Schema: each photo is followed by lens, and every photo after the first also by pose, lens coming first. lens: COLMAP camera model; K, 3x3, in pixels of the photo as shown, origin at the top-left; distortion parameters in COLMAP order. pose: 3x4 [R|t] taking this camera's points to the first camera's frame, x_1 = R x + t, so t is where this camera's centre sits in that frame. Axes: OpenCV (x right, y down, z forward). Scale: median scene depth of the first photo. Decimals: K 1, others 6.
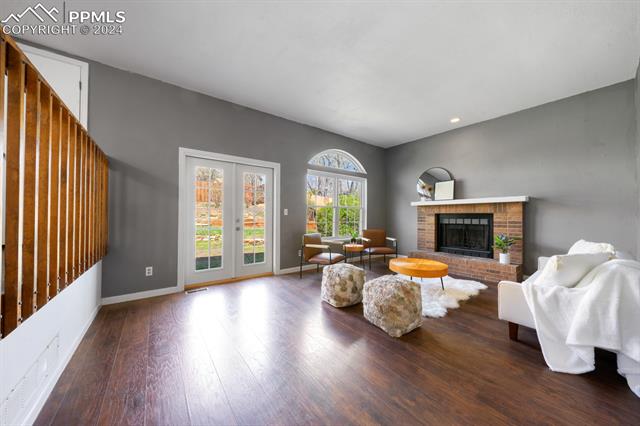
lens RADIAL K [[220.2, 0, 321.1], [0, 220.2, 215.7], [0, 0, 1]] dist [-0.000989, -0.000032]
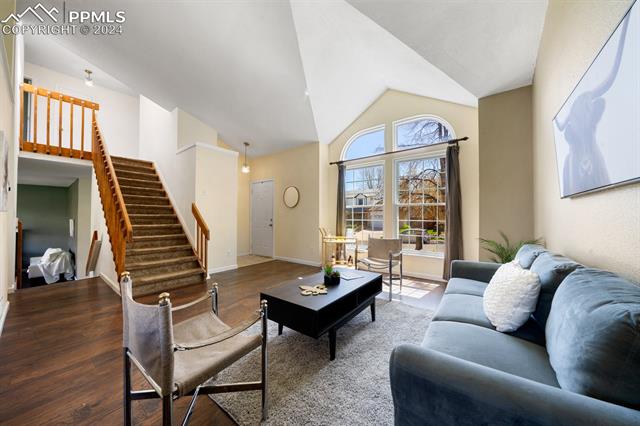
lens RADIAL K [[220.2, 0, 321.1], [0, 220.2, 215.7], [0, 0, 1]] dist [-0.000989, -0.000032]
pose [[-0.269197, 0.008902, 0.963044, -3.908681], [-0.003071, 0.999944, -0.010102, -0.463831], [-0.963080, -0.005677, -0.269154, -2.520513]]
